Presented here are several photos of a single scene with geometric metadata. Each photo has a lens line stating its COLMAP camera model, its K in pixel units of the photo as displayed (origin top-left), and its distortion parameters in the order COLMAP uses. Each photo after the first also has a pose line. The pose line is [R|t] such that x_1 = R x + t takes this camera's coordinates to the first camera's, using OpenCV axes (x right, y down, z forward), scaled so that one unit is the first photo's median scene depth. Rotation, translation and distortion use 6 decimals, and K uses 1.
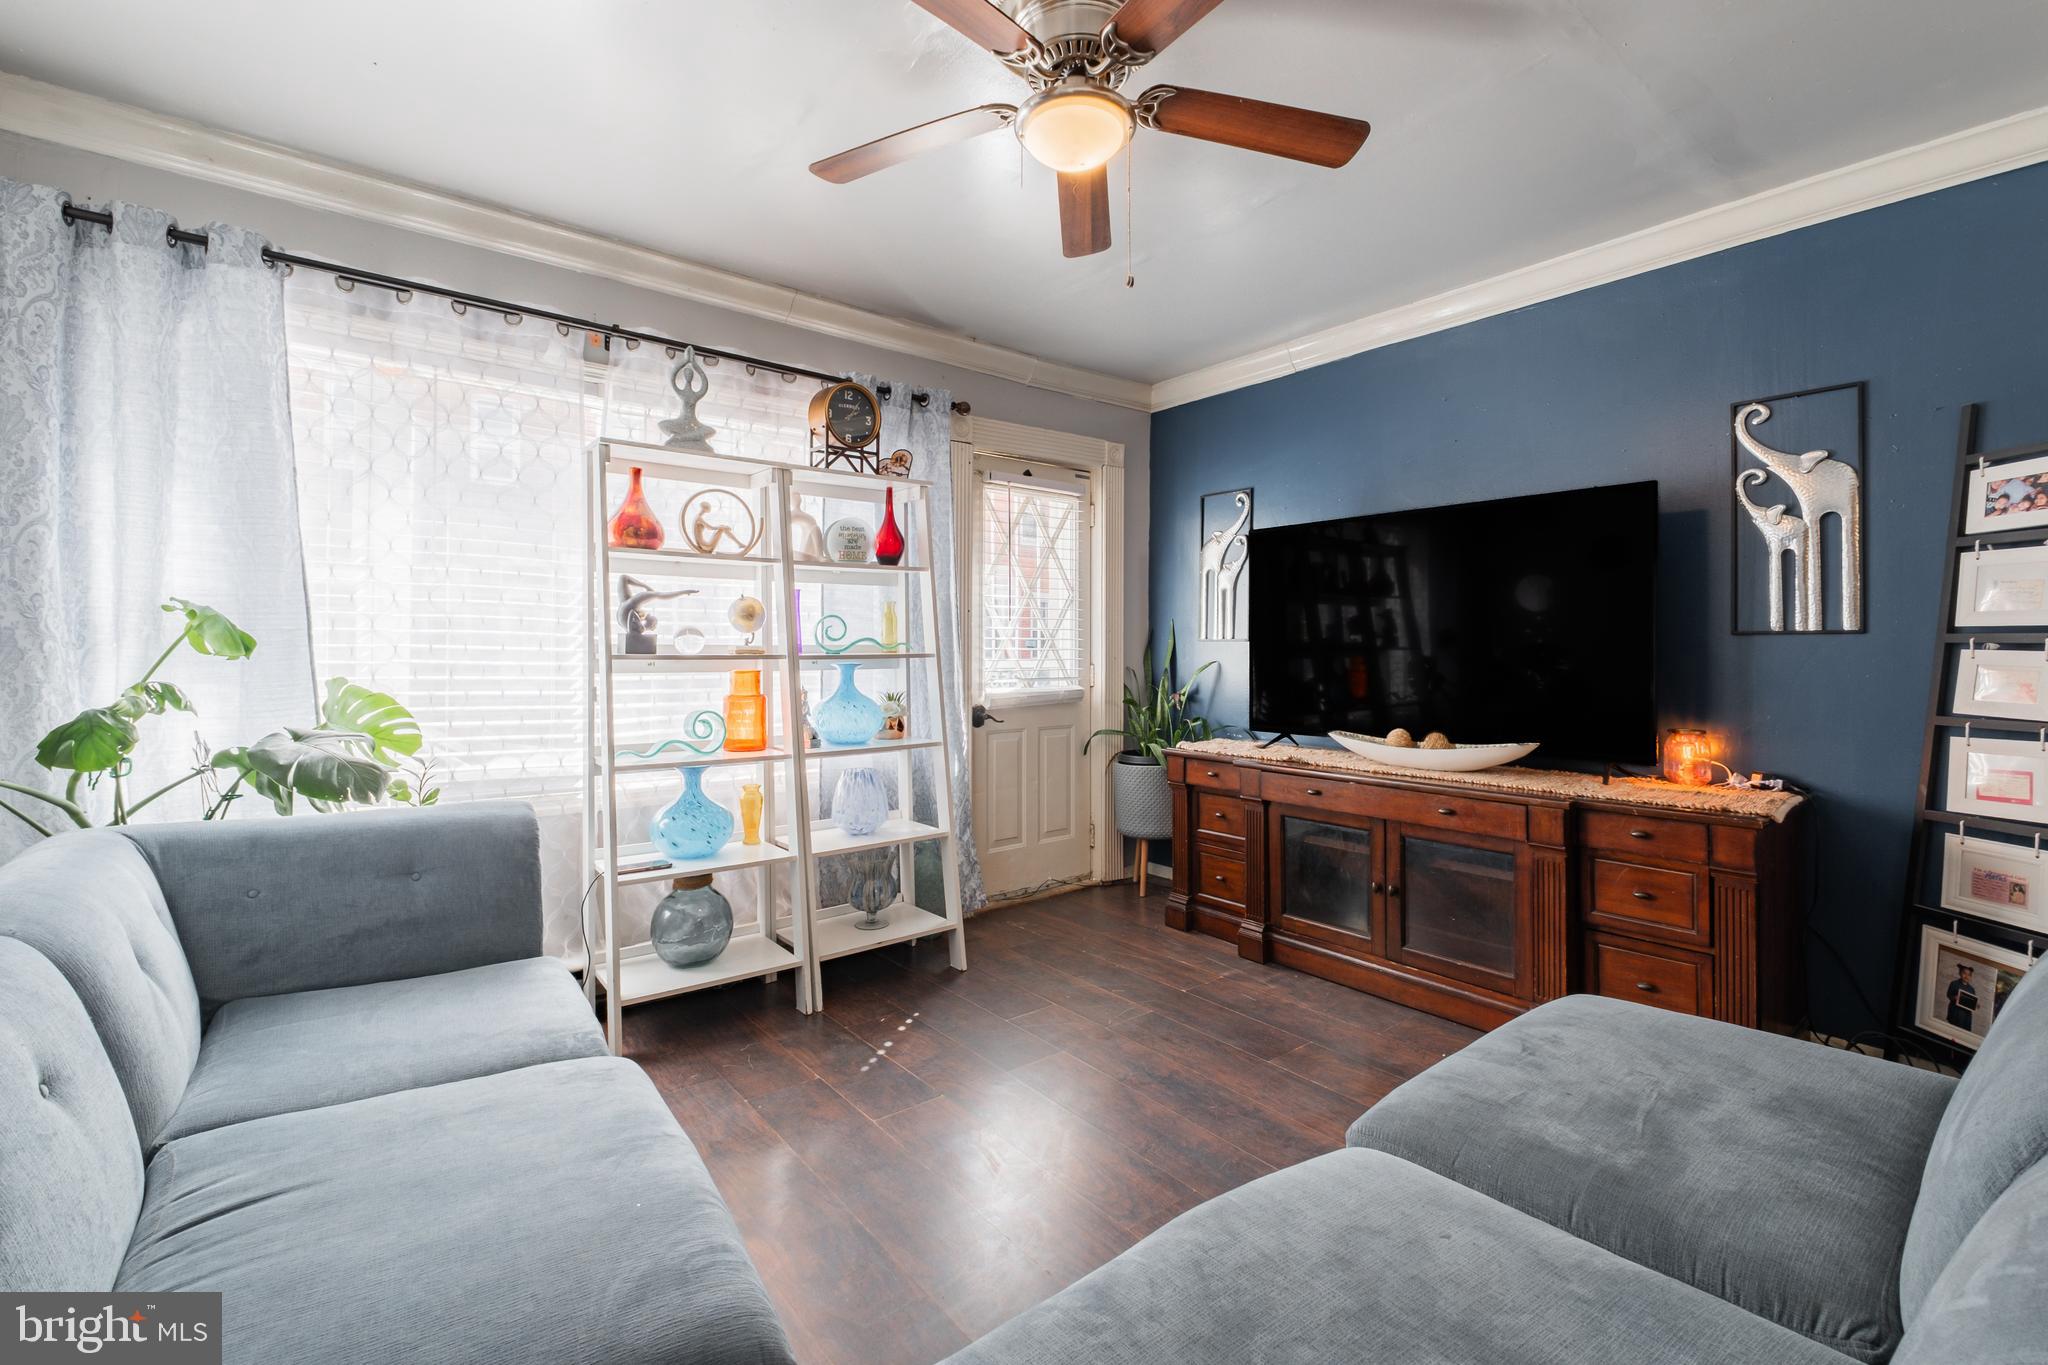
lens RADIAL K [[880.0, 0, 1011.3], [0, 880.0, 630.7], [0, 0, 1]] dist [0.001542, -0.005701]
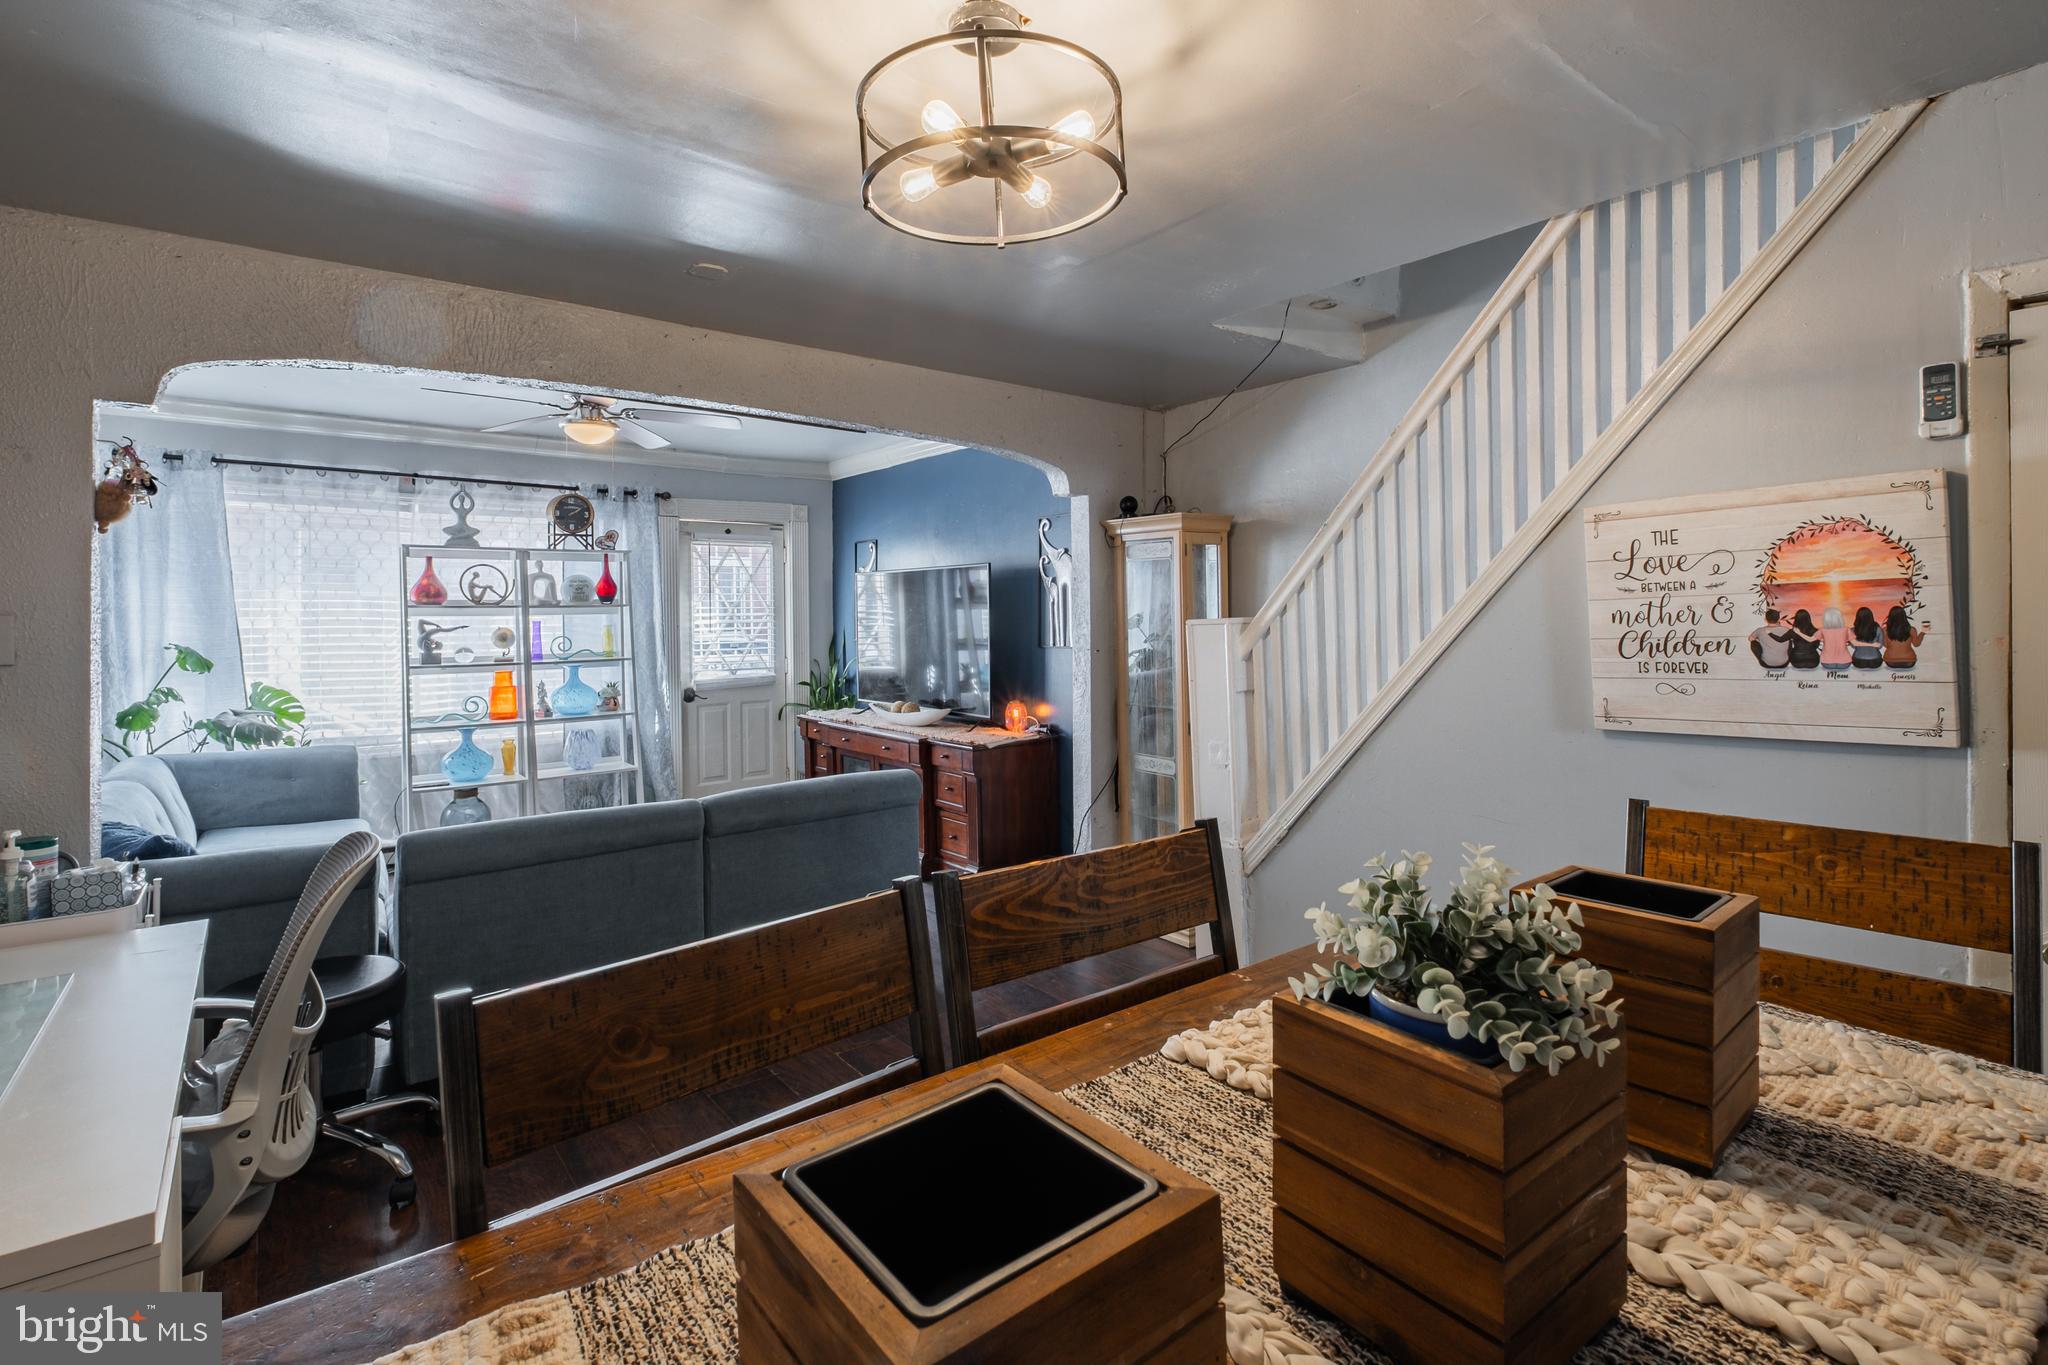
lens RADIAL K [[969.6, 0, 1028.9], [0, 969.6, 602.4], [0, 0, 1]] dist [0.001474, -0.004686]
pose [[0.999927, -0.011958, 0.001827, 0.735610], [0.011936, 0.999859, 0.011798, -0.101389], [-0.001968, -0.011775, 0.999929, -0.893444]]
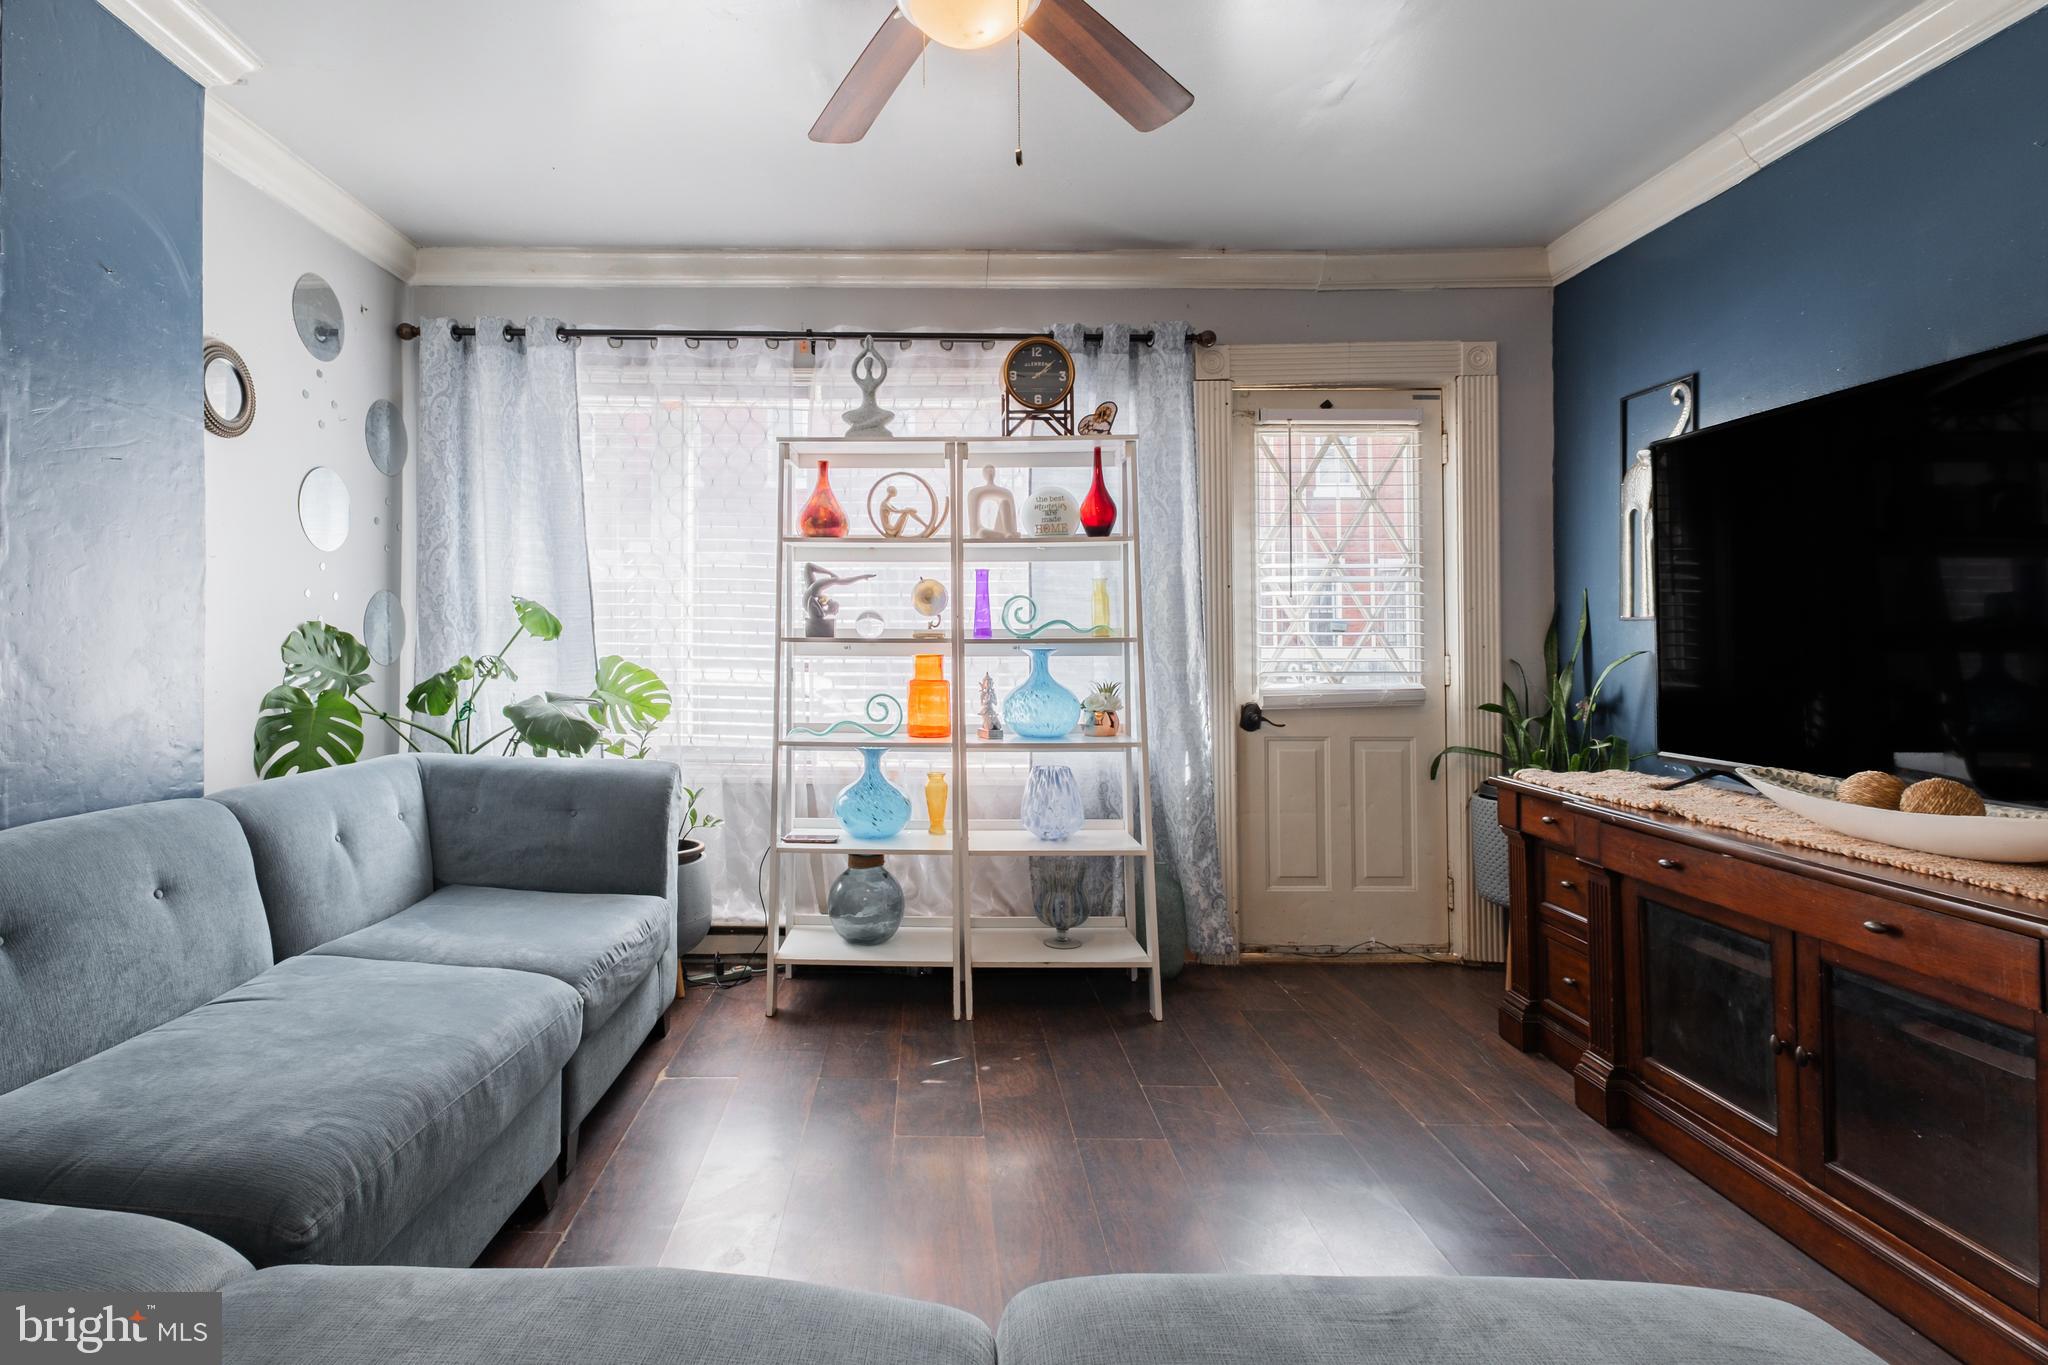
lens RADIAL K [[969.6, 0, 916.2], [0, 969.6, 624.8], [0, 0, 1]] dist [0.001474, -0.004686]
pose [[0.775289, -0.011113, -0.631508, 0.385964], [0.011747, 0.999926, -0.003175, 0.015973], [0.631497, -0.004956, 0.775363, 0.166926]]
